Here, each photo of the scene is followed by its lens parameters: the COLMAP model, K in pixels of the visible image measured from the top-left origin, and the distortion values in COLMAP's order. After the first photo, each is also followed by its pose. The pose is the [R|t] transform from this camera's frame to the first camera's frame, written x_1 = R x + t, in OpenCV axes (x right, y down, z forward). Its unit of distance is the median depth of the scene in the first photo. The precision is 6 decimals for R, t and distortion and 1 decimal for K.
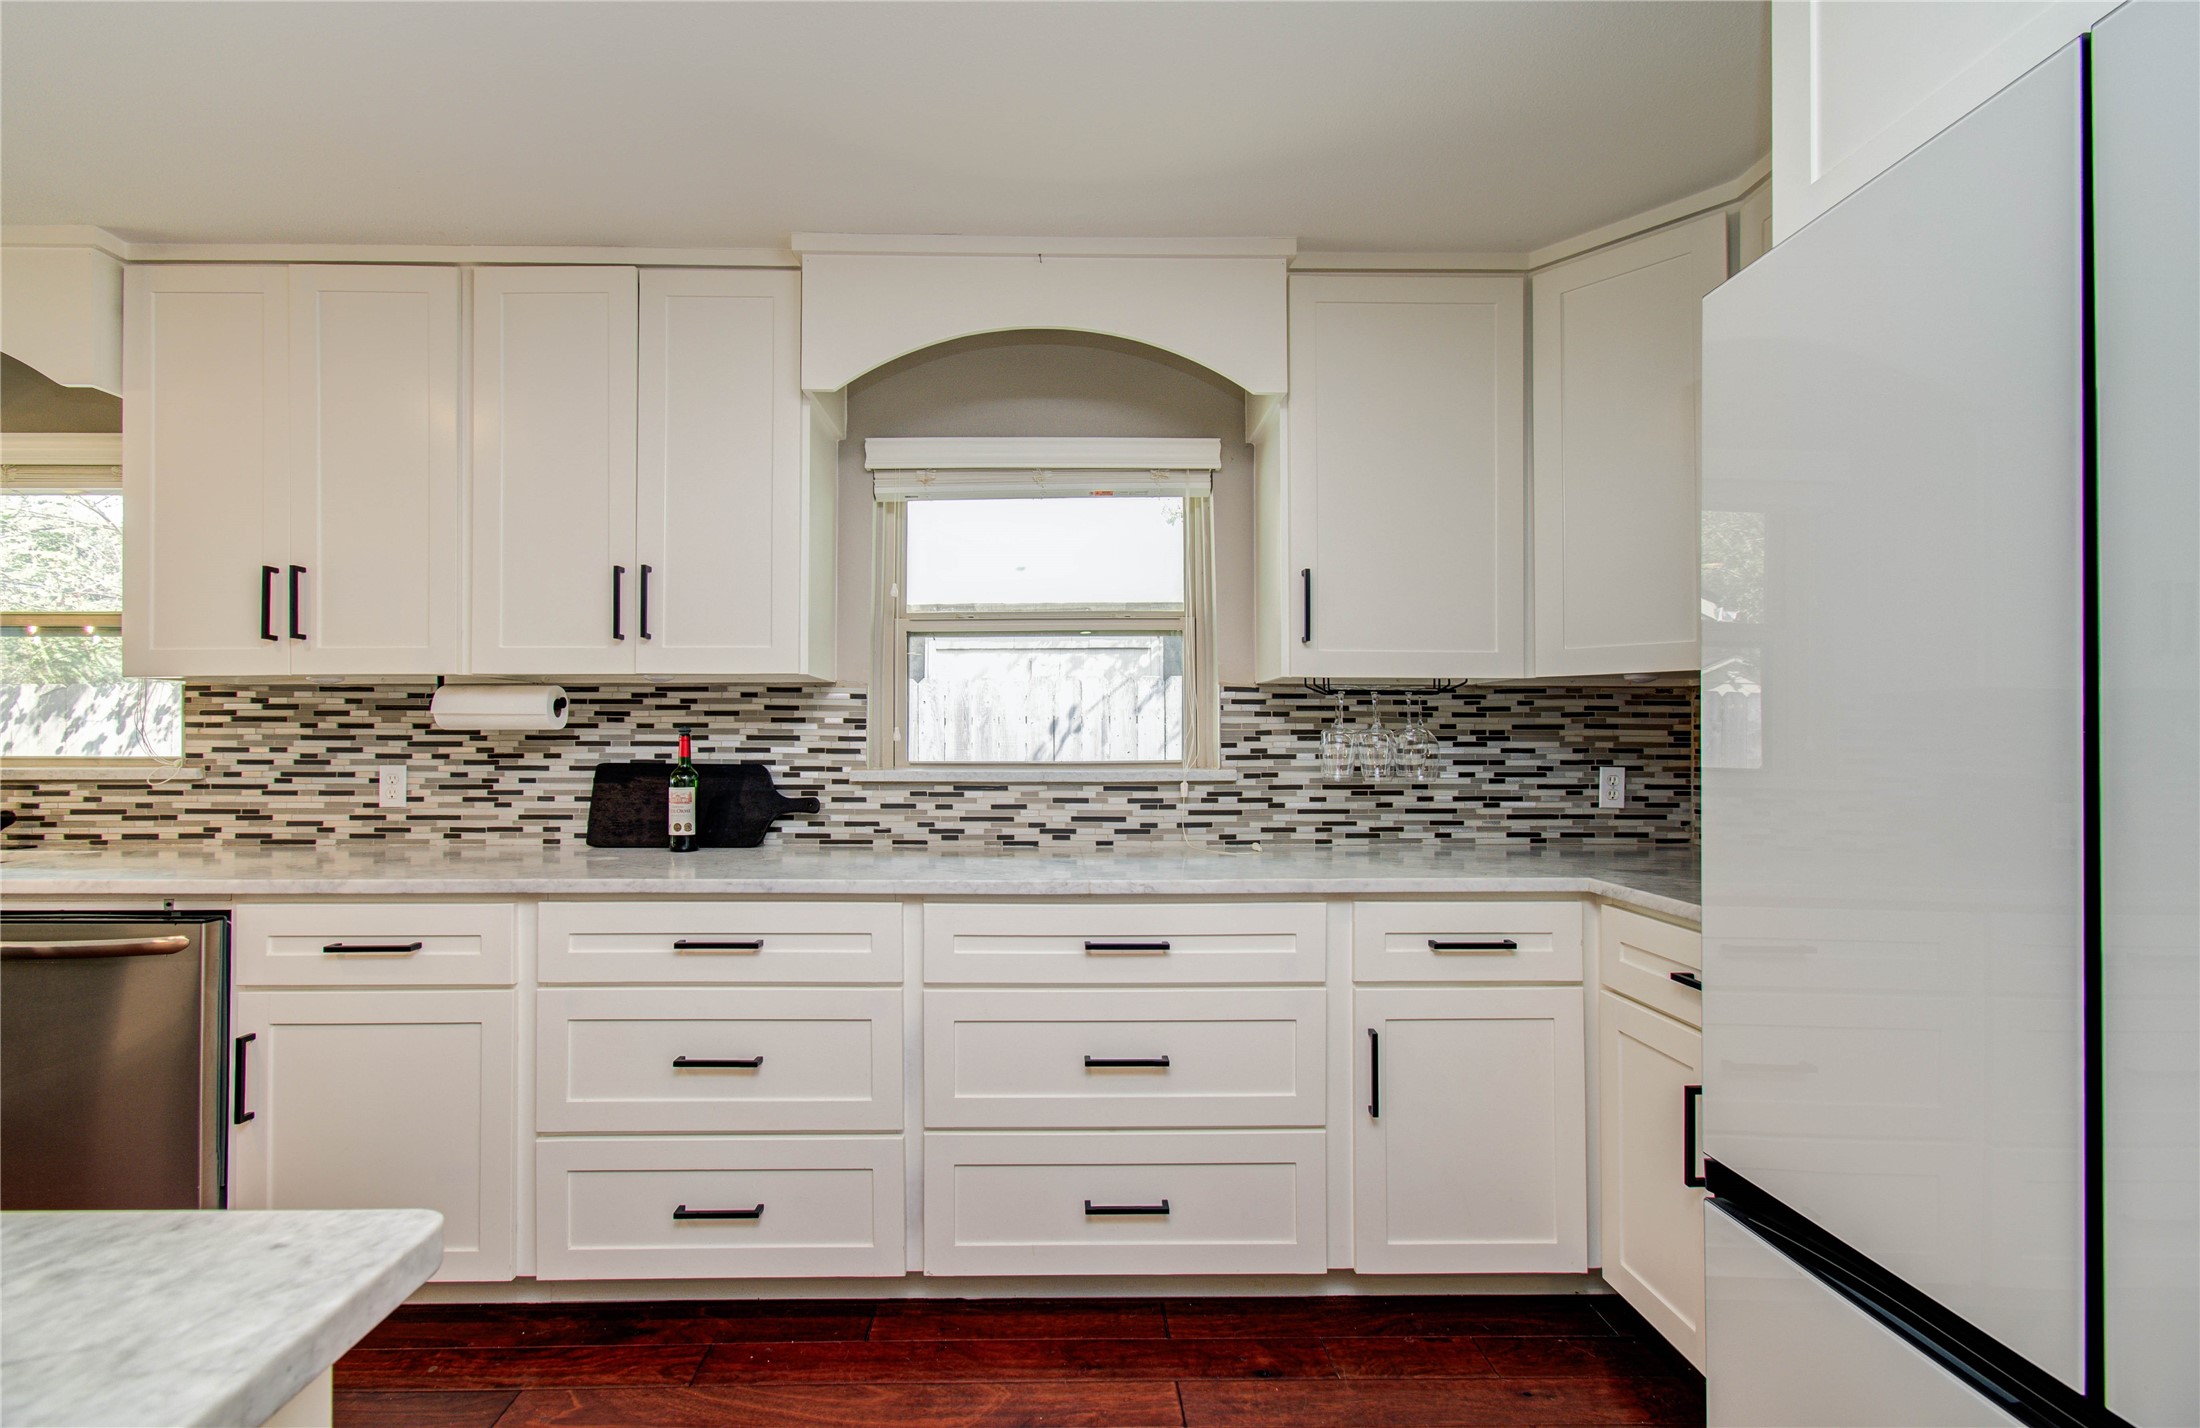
lens RADIAL K [[1005.8, 0, 1097.9], [0, 1005.8, 722.1], [0, 0, 1]] dist [-0.005613, 0.002861]
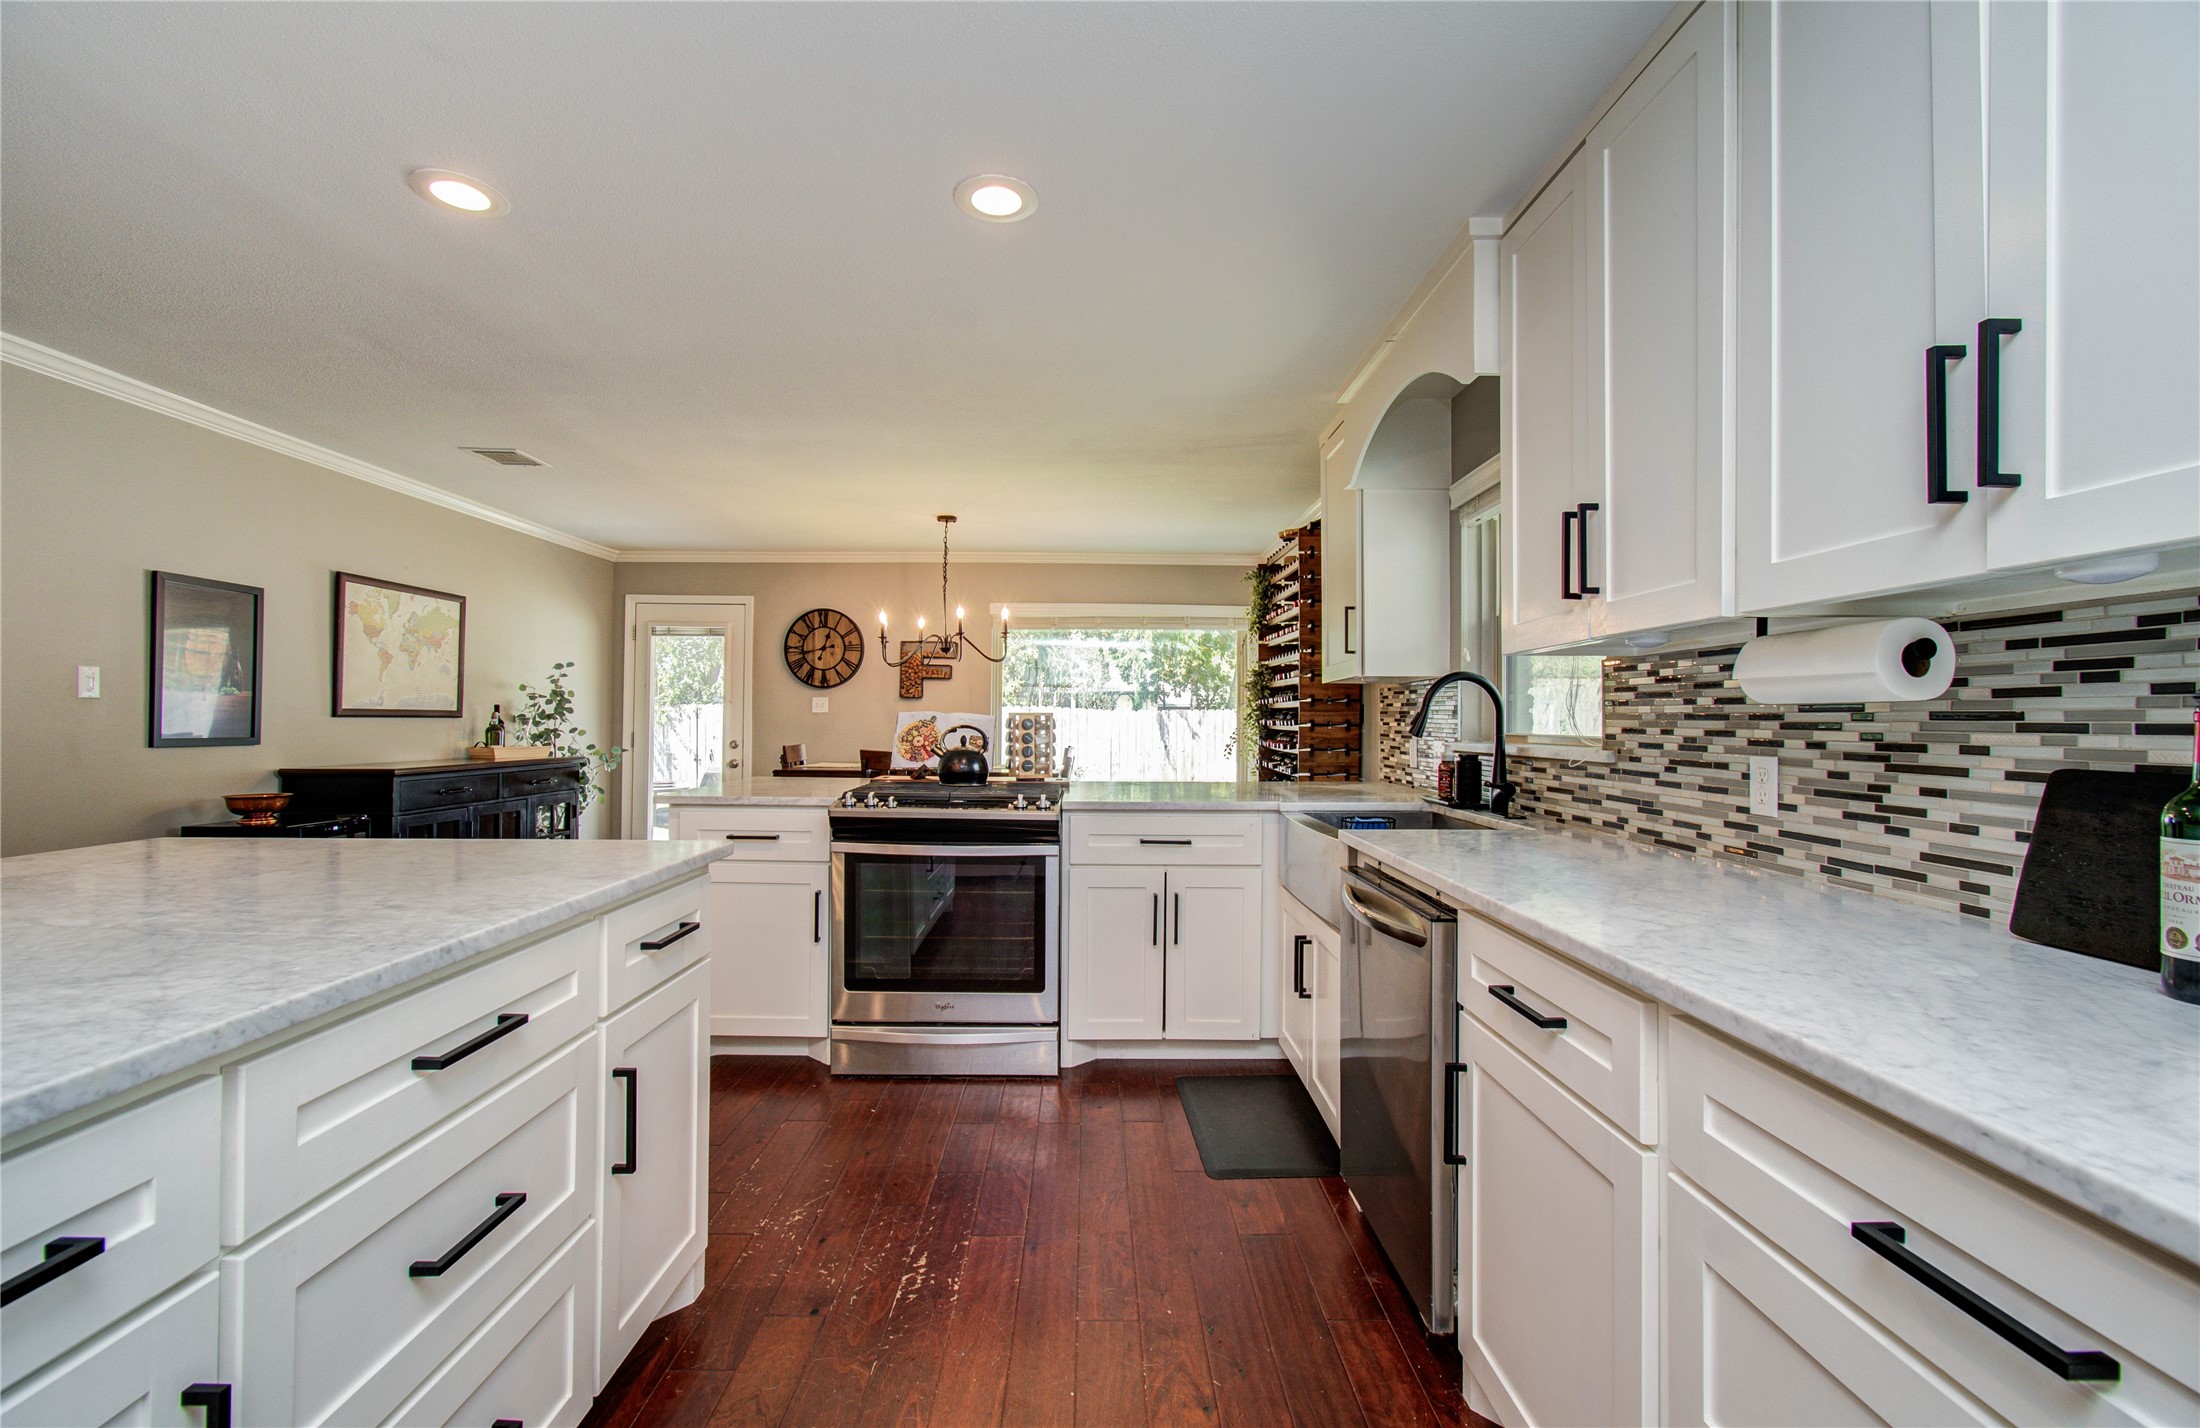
lens RADIAL K [[956.0, 0, 1084.9], [0, 956.0, 720.1], [0, 0, 1]] dist [-0.004451, 0.006103]
pose [[-0.028617, 0.001705, -0.999589, -0.020446], [0.011863, 0.999929, 0.001366, 0.011251], [0.999520, -0.011819, -0.028635, 0.542322]]
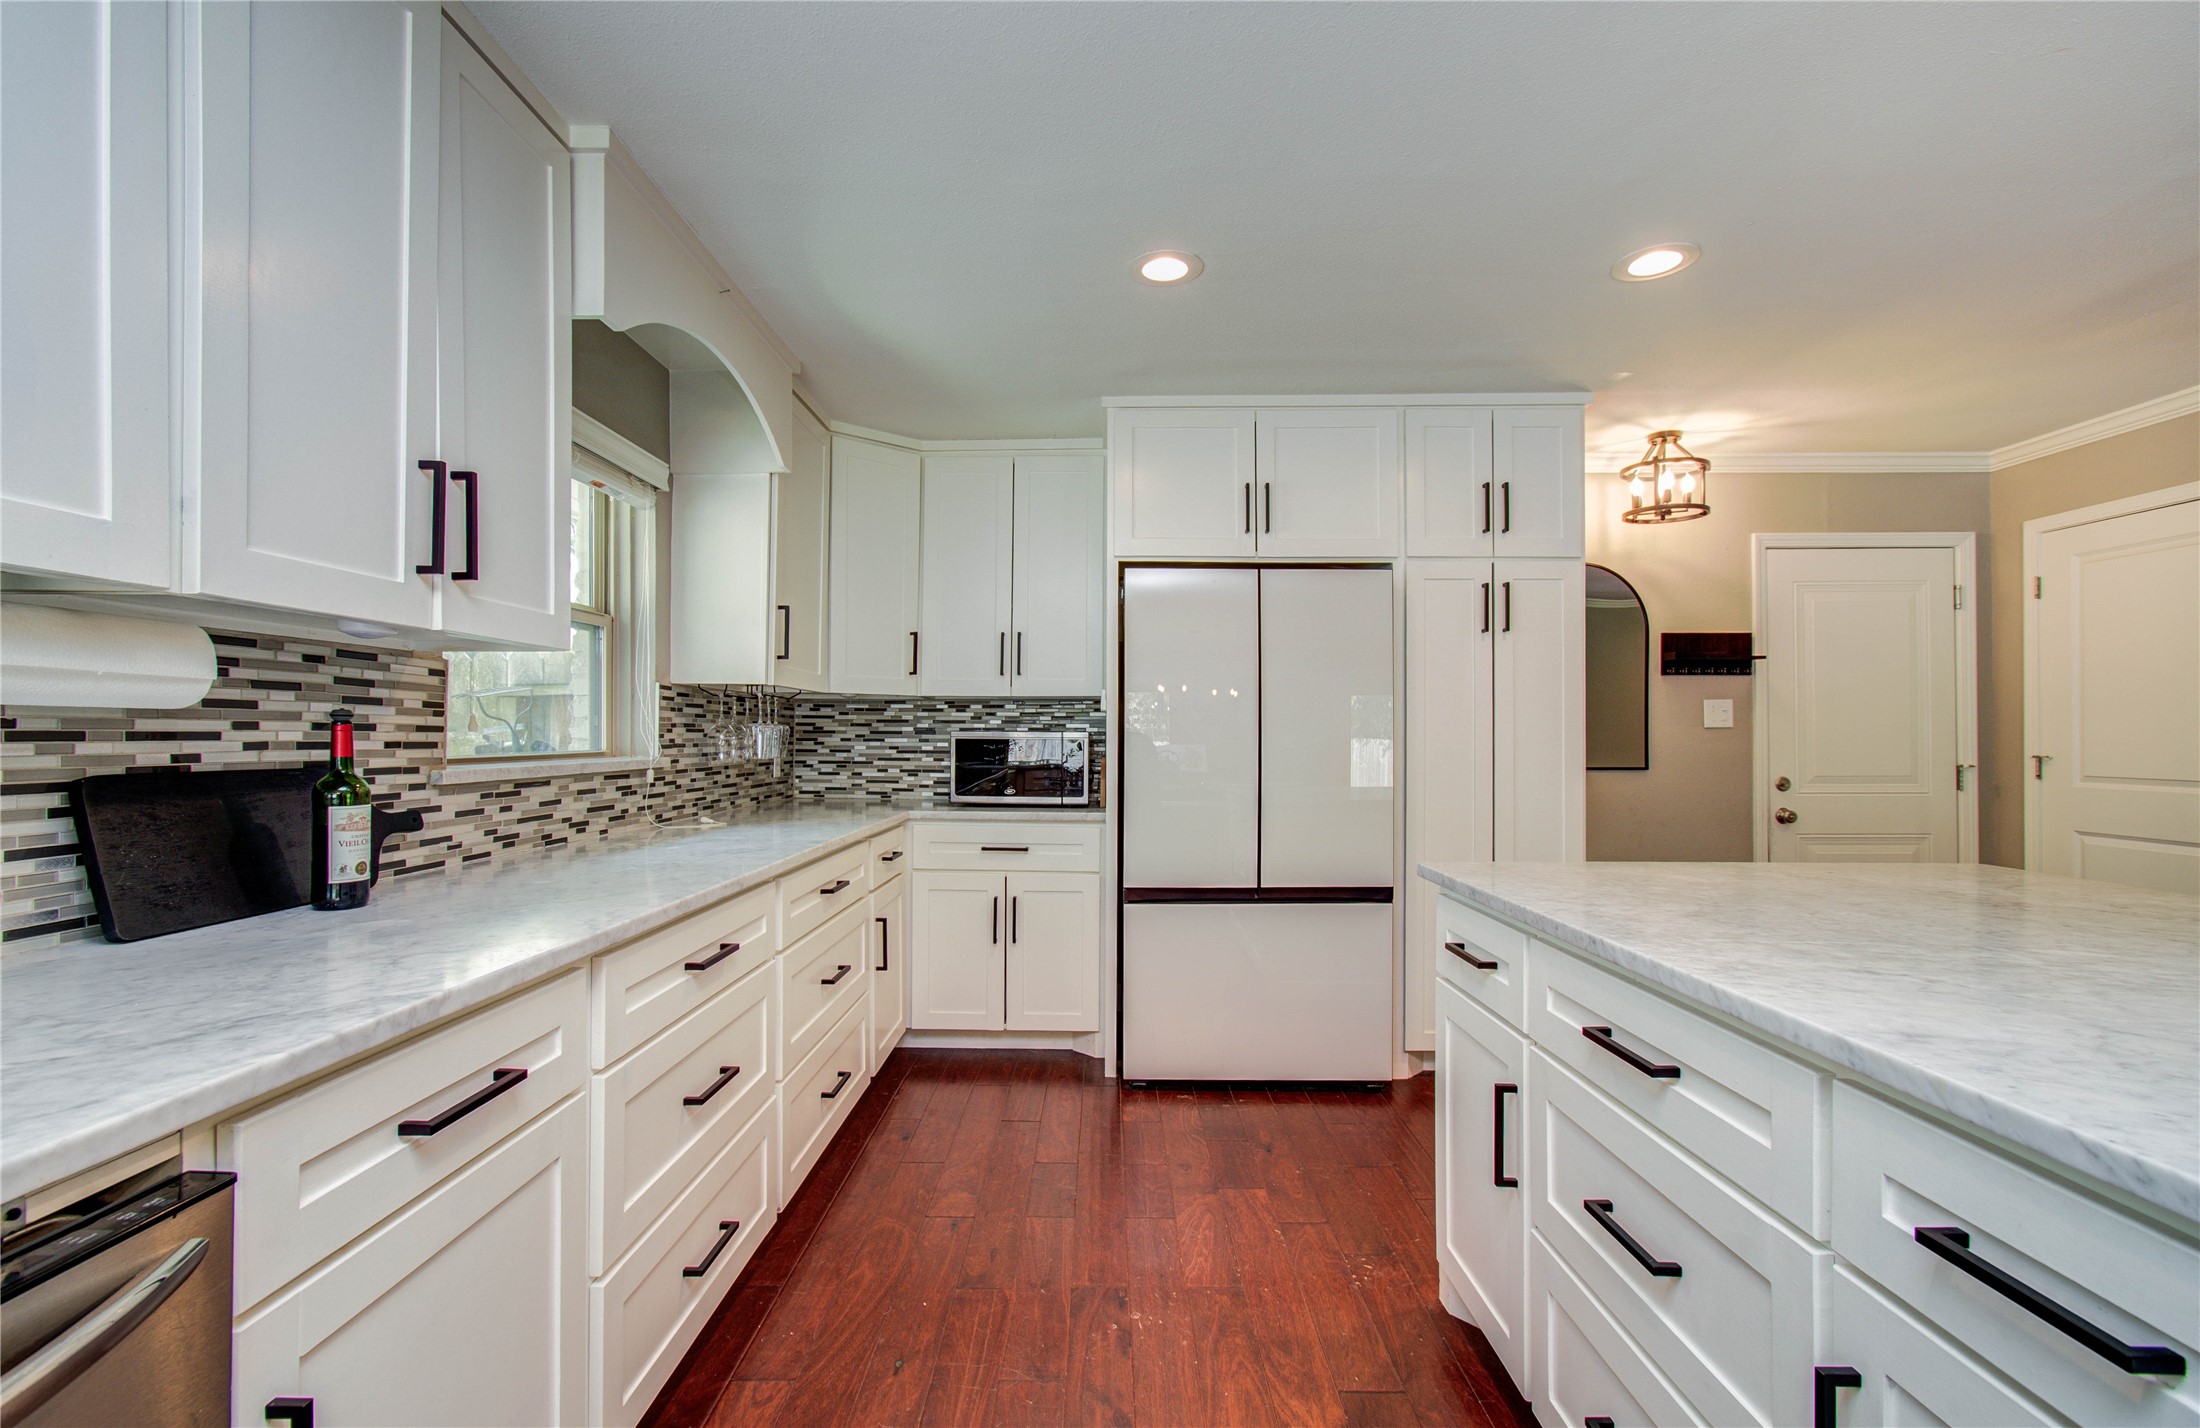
lens RADIAL K [[956.0, 0, 1089.8], [0, 956.0, 734.4], [0, 0, 1]] dist [-0.004451, 0.006103]
pose [[0.030239, -0.002068, 0.999541, -0.947003], [-0.021710, 0.999761, 0.002725, 0.008536], [-0.999307, -0.021783, 0.030187, 0.491578]]
